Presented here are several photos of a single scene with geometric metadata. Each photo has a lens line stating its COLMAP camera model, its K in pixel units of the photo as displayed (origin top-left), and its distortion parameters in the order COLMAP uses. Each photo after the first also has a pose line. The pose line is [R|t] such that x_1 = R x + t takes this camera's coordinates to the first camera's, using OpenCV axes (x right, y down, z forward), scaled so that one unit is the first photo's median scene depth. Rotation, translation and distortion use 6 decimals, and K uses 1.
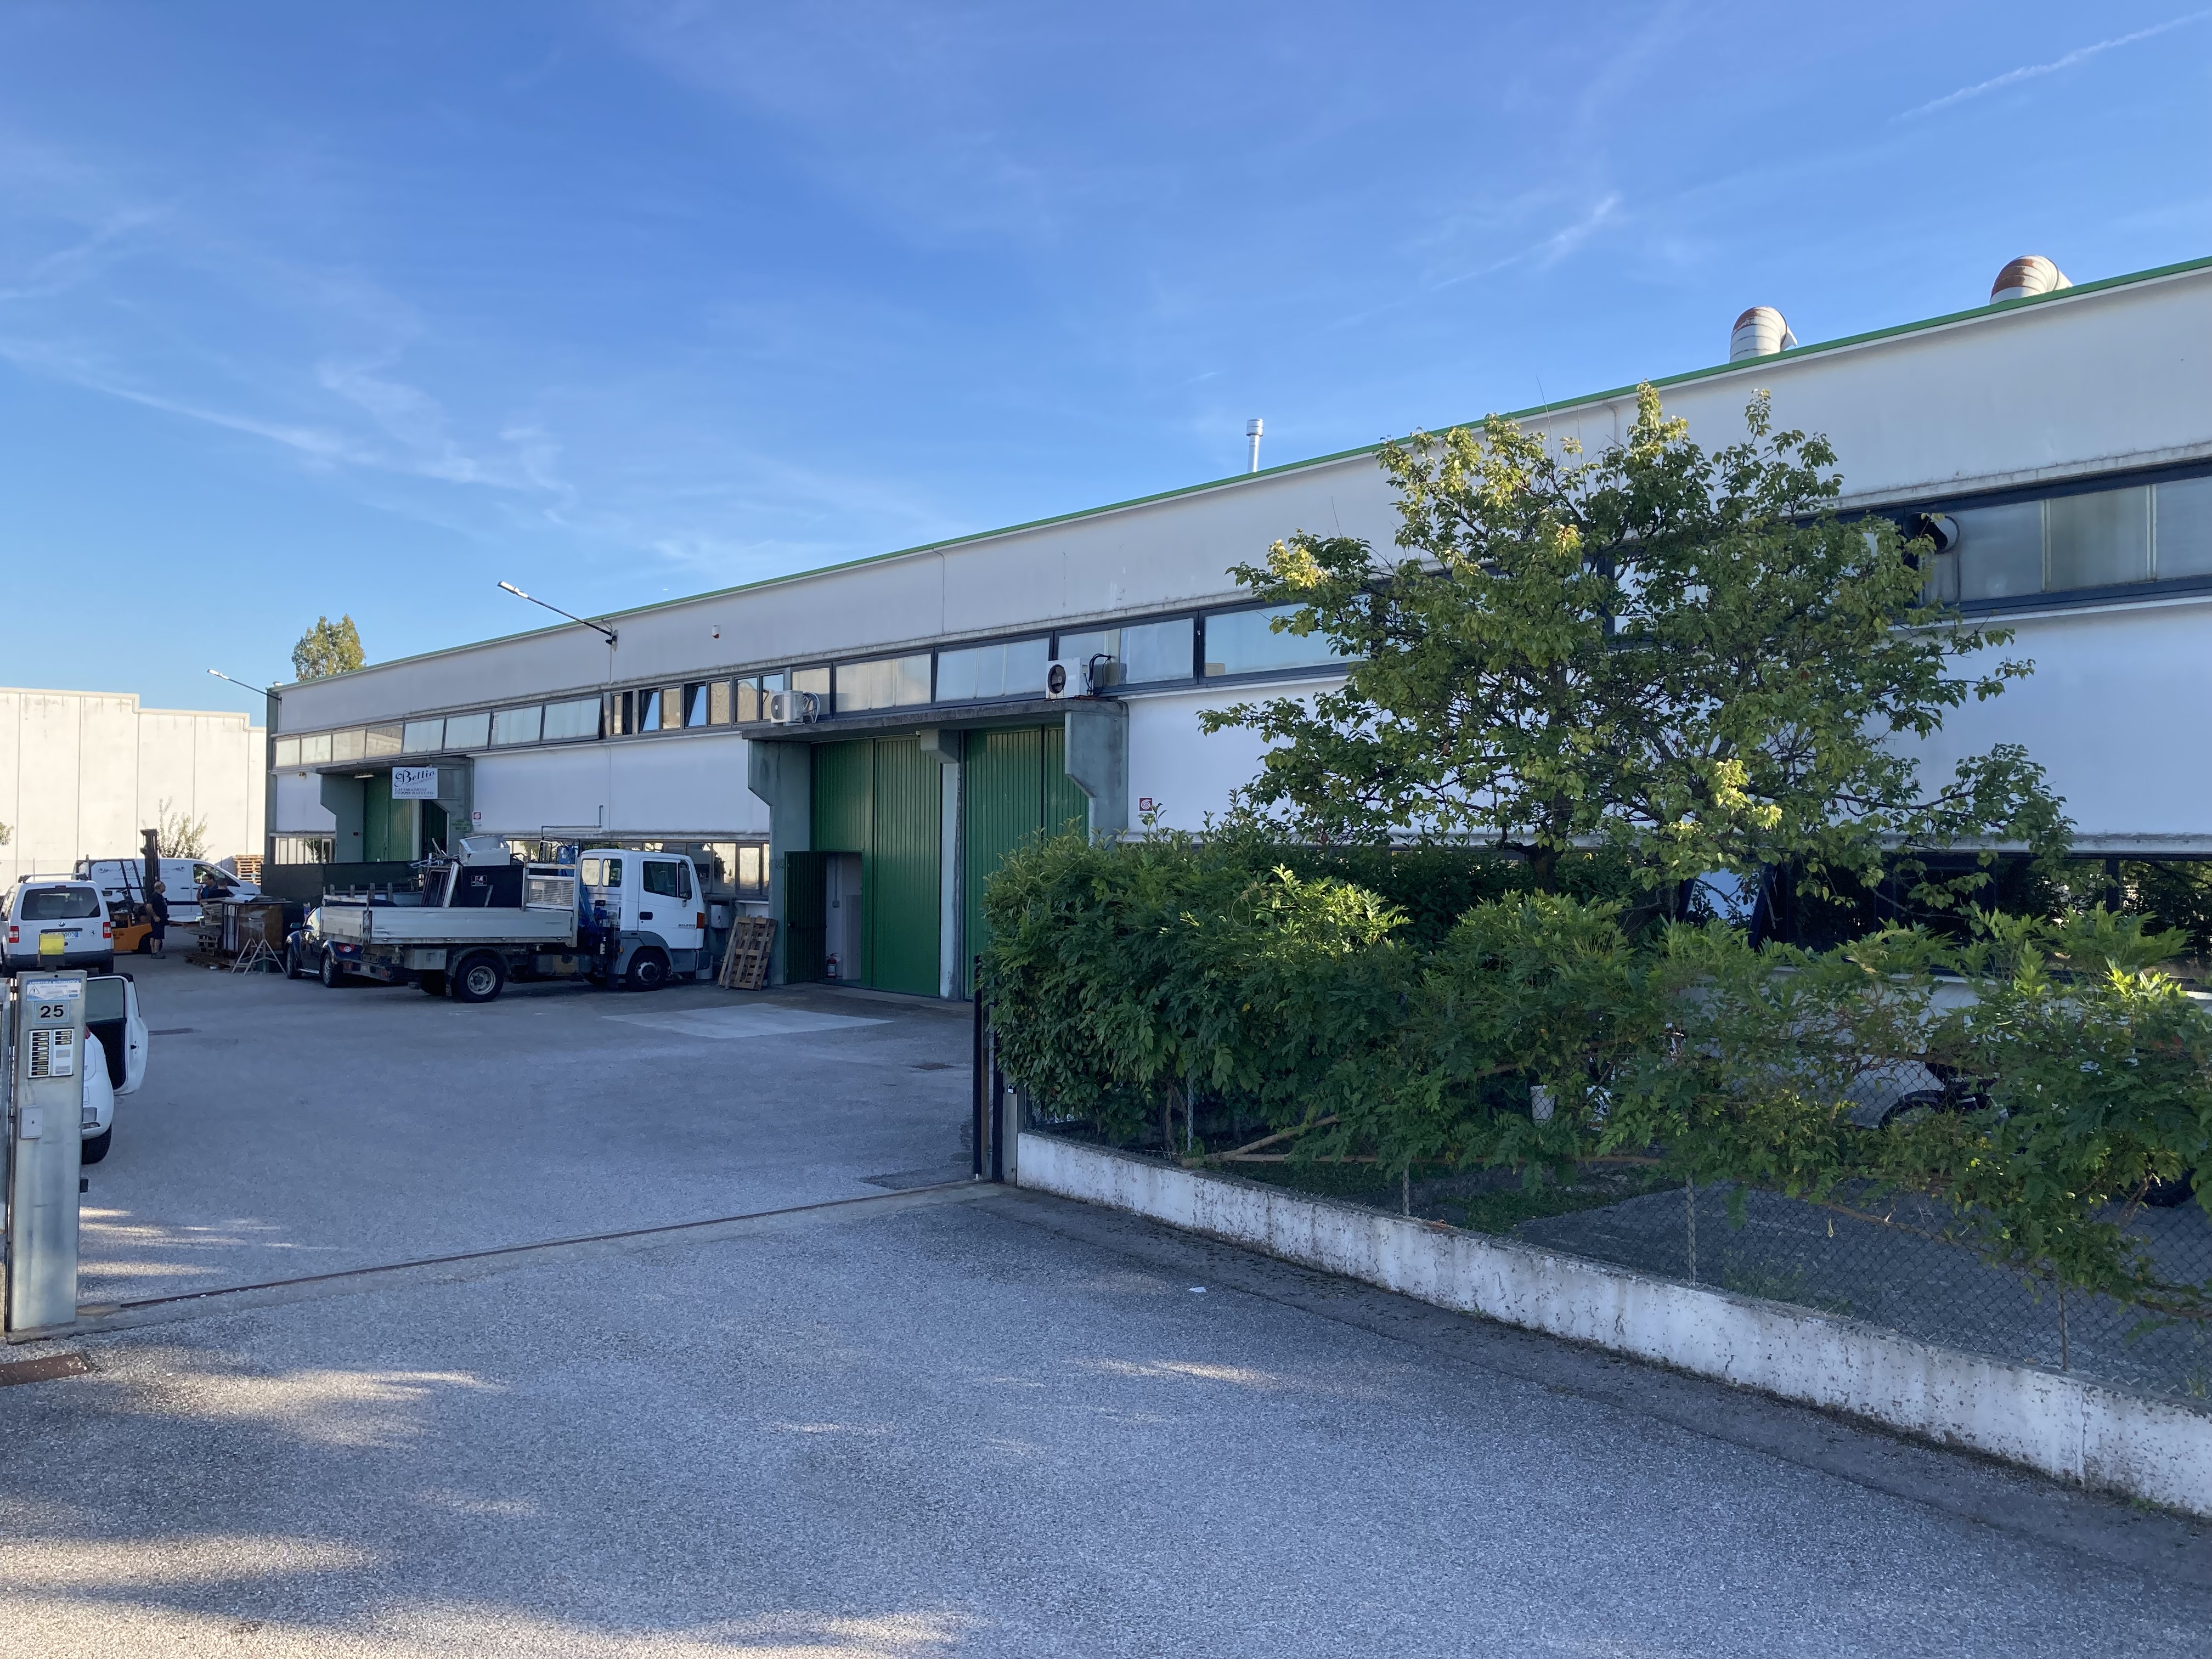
lens RADIAL K [[1798.3, 0, 1106.0], [0, 1798.3, 829.5], [0, 0, 1]] dist [0.122866, -0.392555]
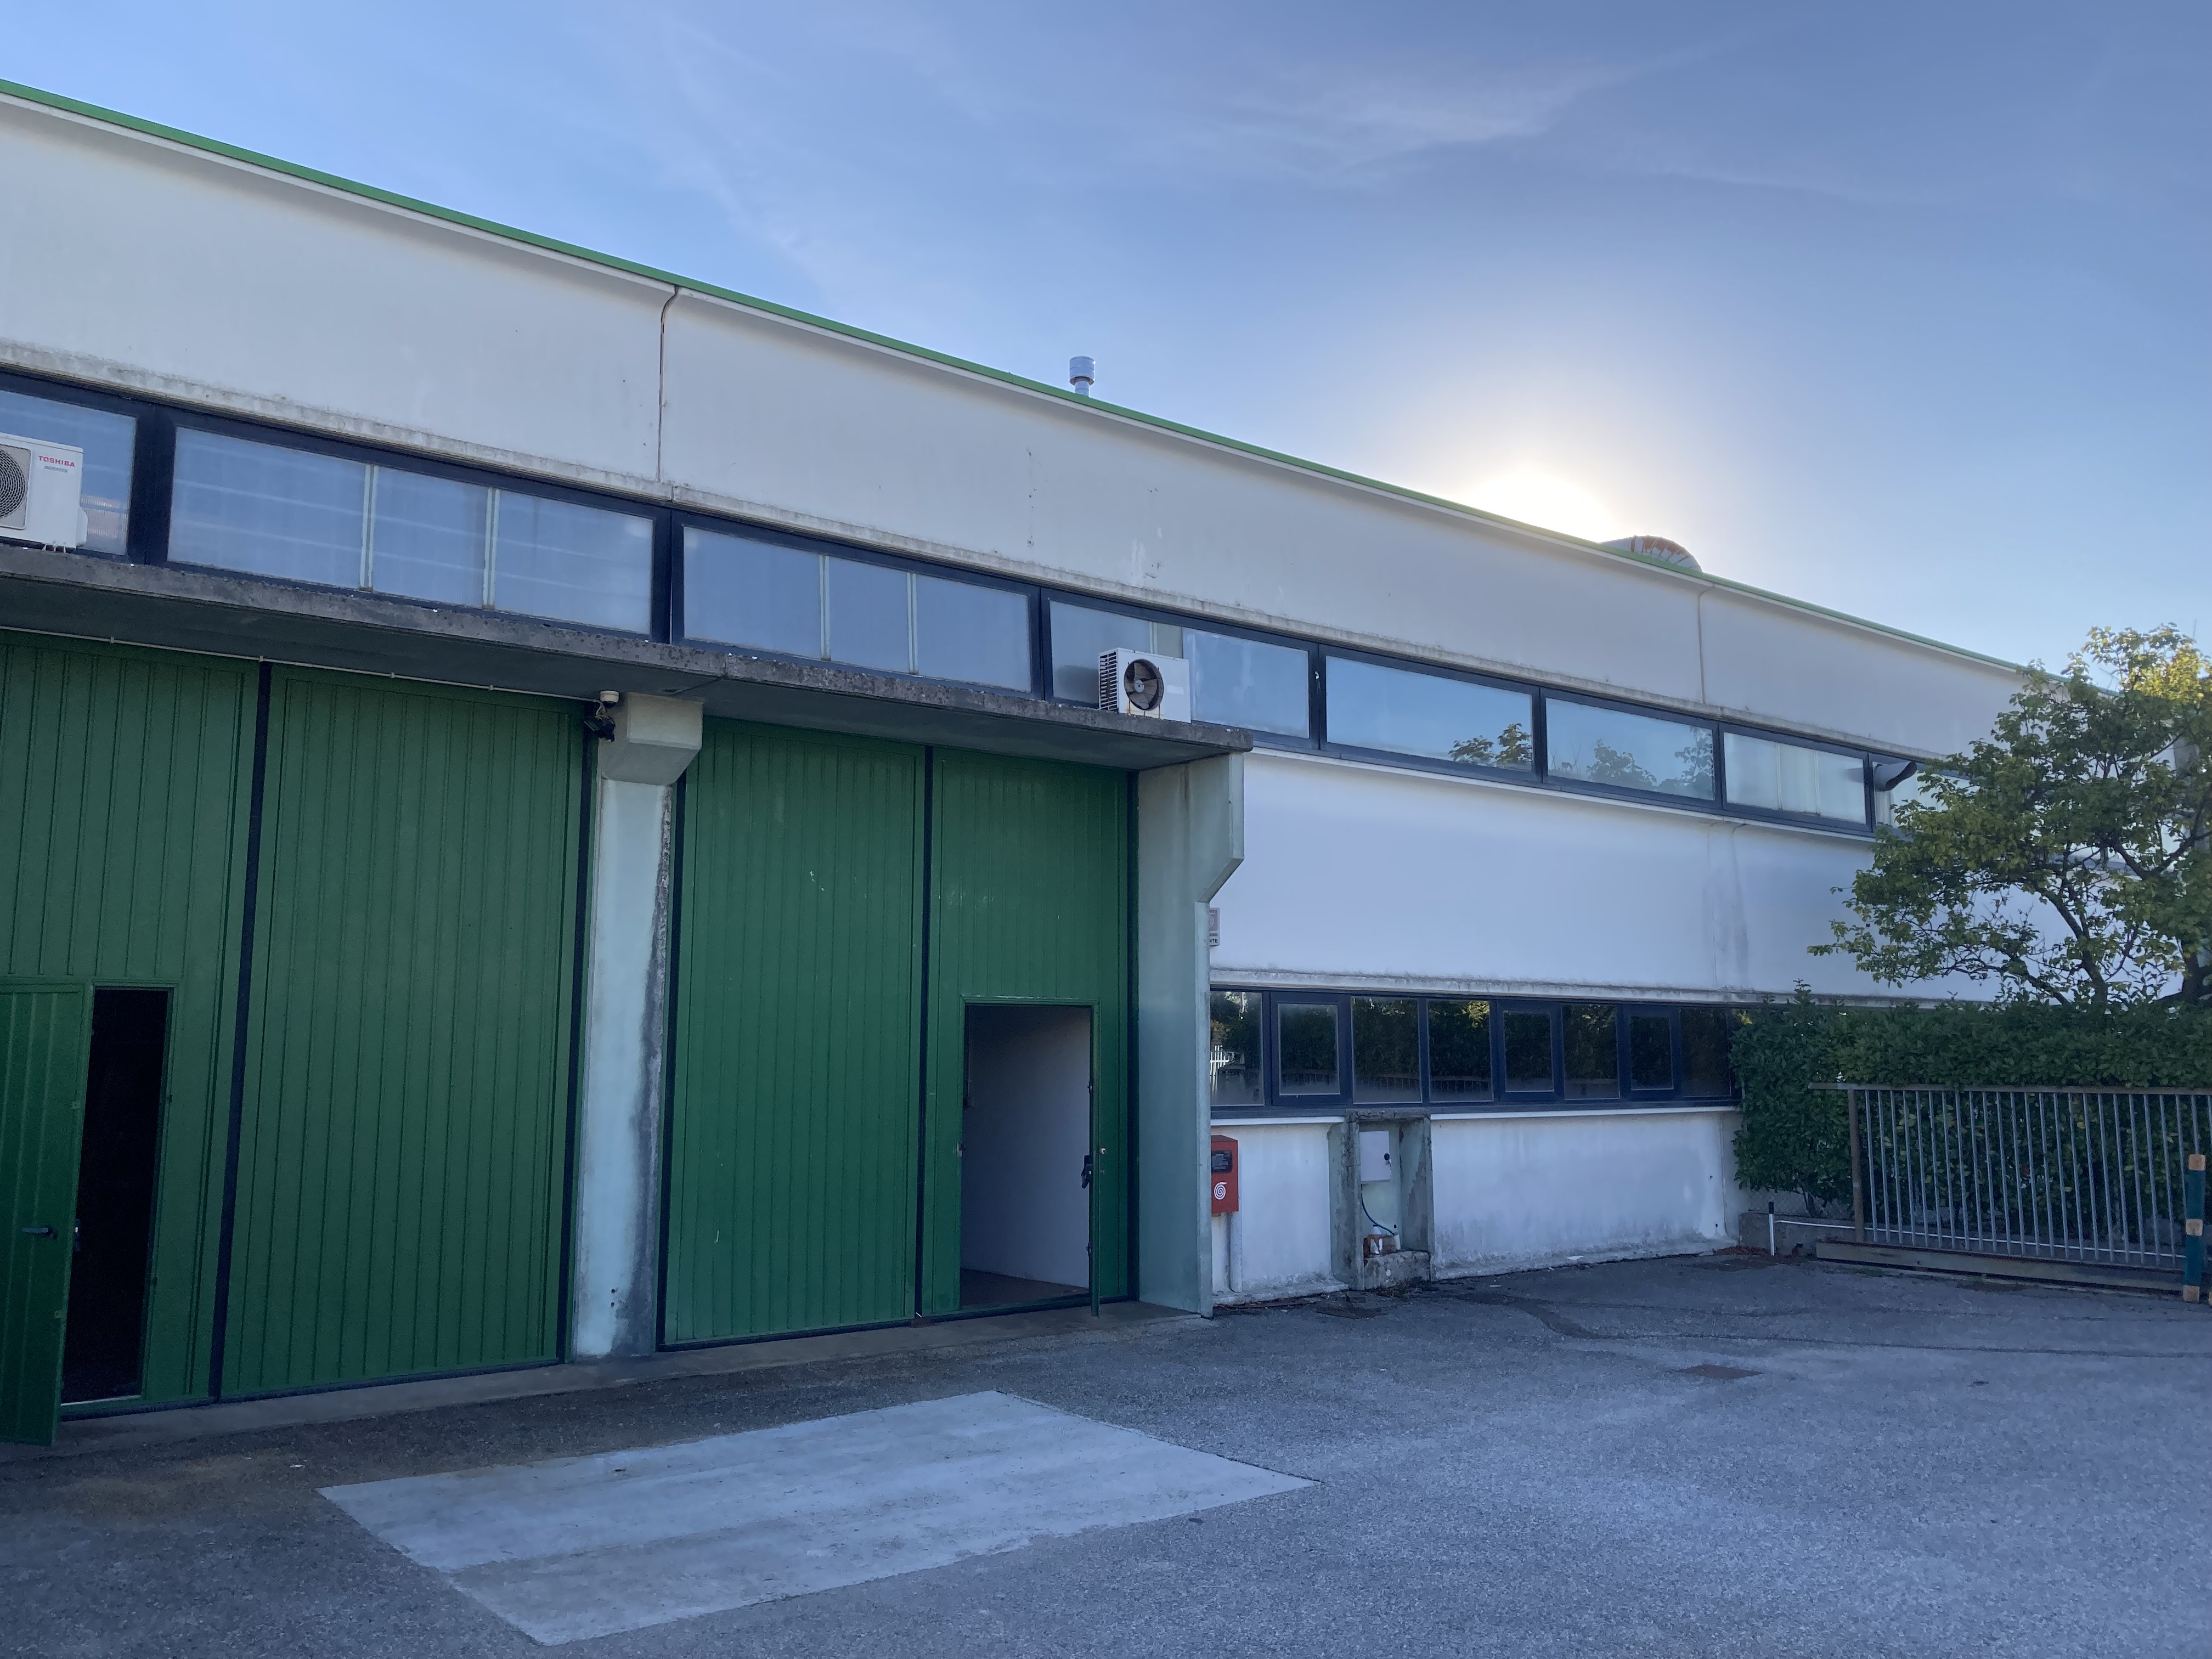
lens RADIAL K [[1798.3, 0, 1106.0], [0, 1798.3, 829.5], [0, 0, 1]] dist [0.122866, -0.392555]
pose [[-0.002250, 0.123489, 0.992343, -0.581709], [-0.002009, 0.992343, -0.123494, 0.030418], [-0.999995, -0.002272, -0.001985, 1.023313]]
